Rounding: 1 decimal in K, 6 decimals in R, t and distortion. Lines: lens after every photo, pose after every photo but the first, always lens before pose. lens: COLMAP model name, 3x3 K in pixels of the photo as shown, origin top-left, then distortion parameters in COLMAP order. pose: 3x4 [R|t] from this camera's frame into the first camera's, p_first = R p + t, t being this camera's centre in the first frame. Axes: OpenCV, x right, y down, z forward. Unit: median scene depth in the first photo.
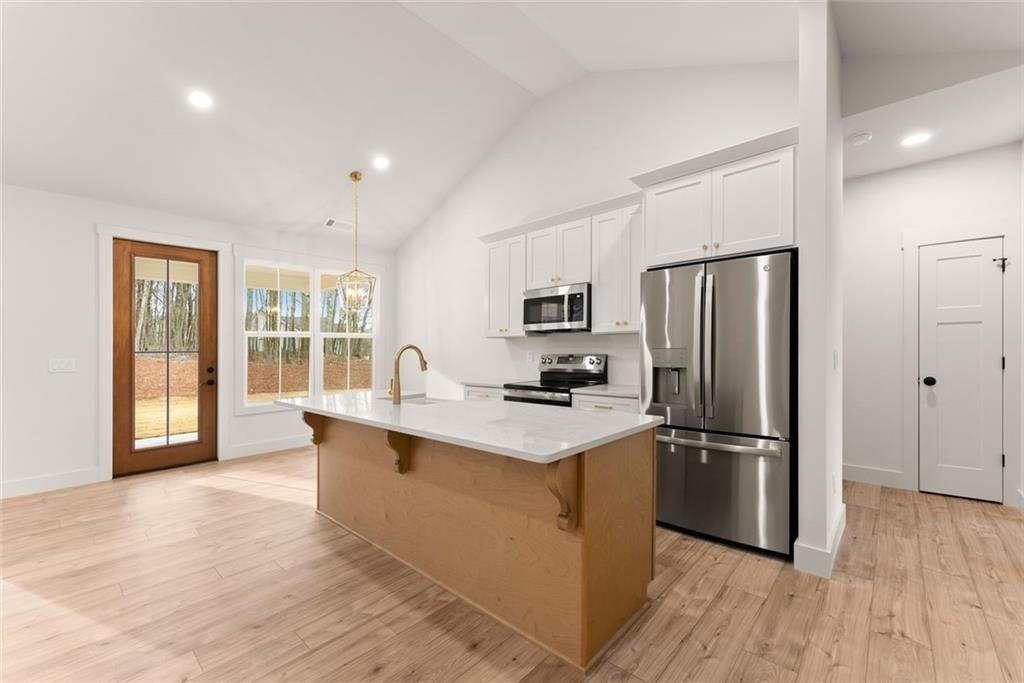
lens RADIAL K [[419.7, 0, 510.7], [0, 419.7, 345.4], [0, 0, 1]] dist [0.008769, -0.000087]
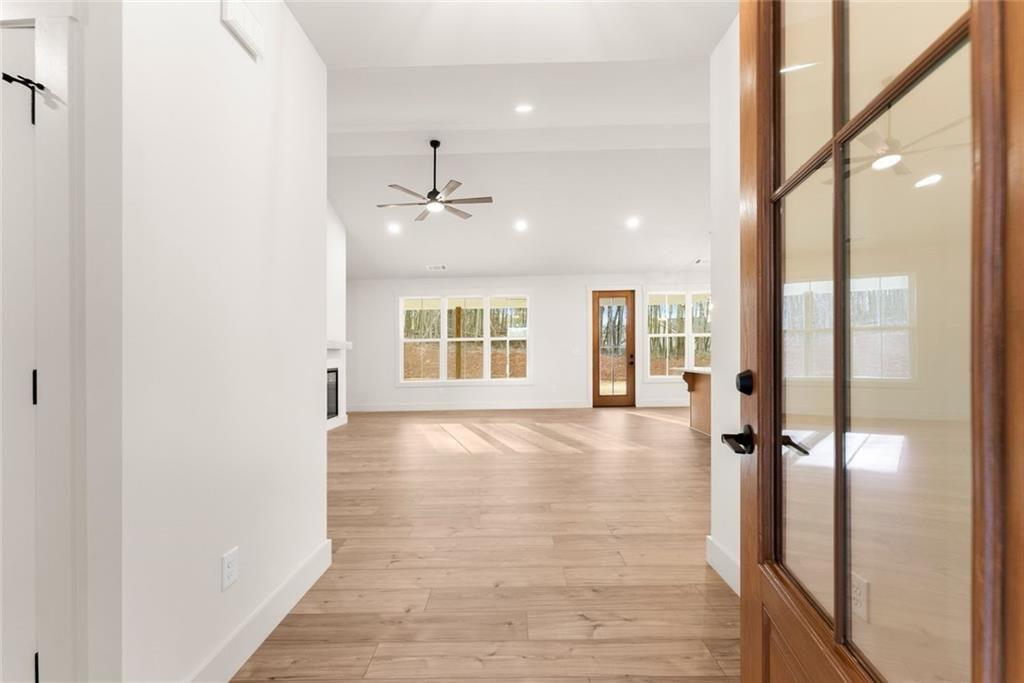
lens RADIAL K [[419.7, 0, 504.7], [0, 419.7, 341.4], [0, 0, 1]] dist [0.008769, -0.000087]
pose [[0.660268, -0.008041, -0.750987, 0.275180], [0.003395, 0.999964, -0.007722, 0.006670], [0.751023, 0.002549, 0.660272, -0.585972]]
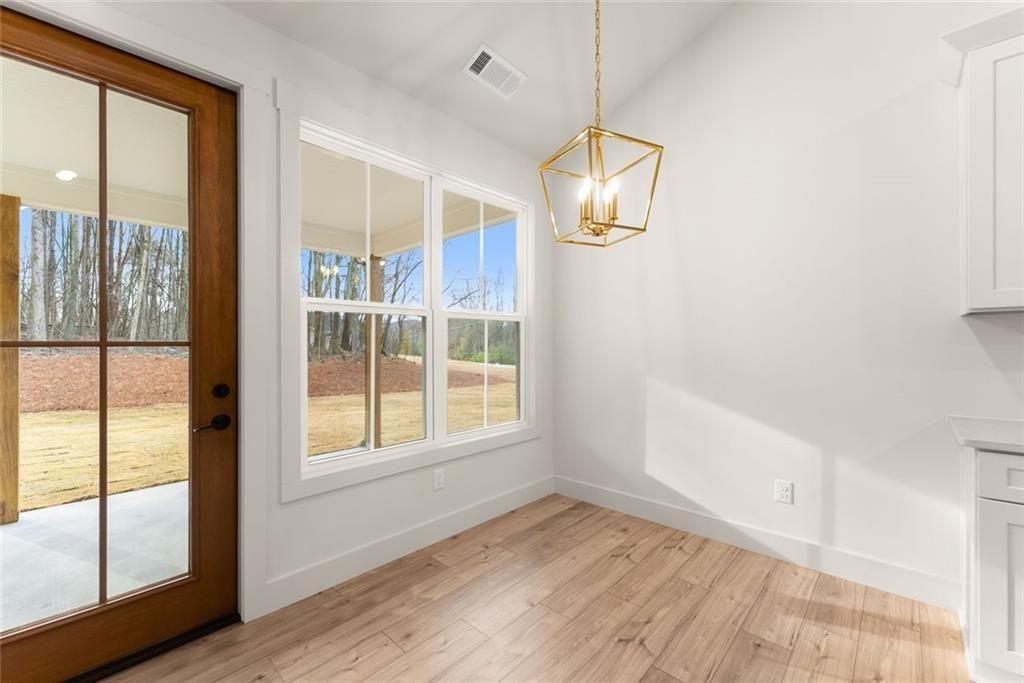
lens RADIAL K [[419.7, 0, 513.0], [0, 419.7, 345.1], [0, 0, 1]] dist [0.008769, -0.000087]
pose [[0.999843, 0.004354, 0.017199, -0.440614], [-0.004474, 0.999966, 0.006925, 0.011601], [-0.017169, -0.007001, 0.999828, 0.594279]]
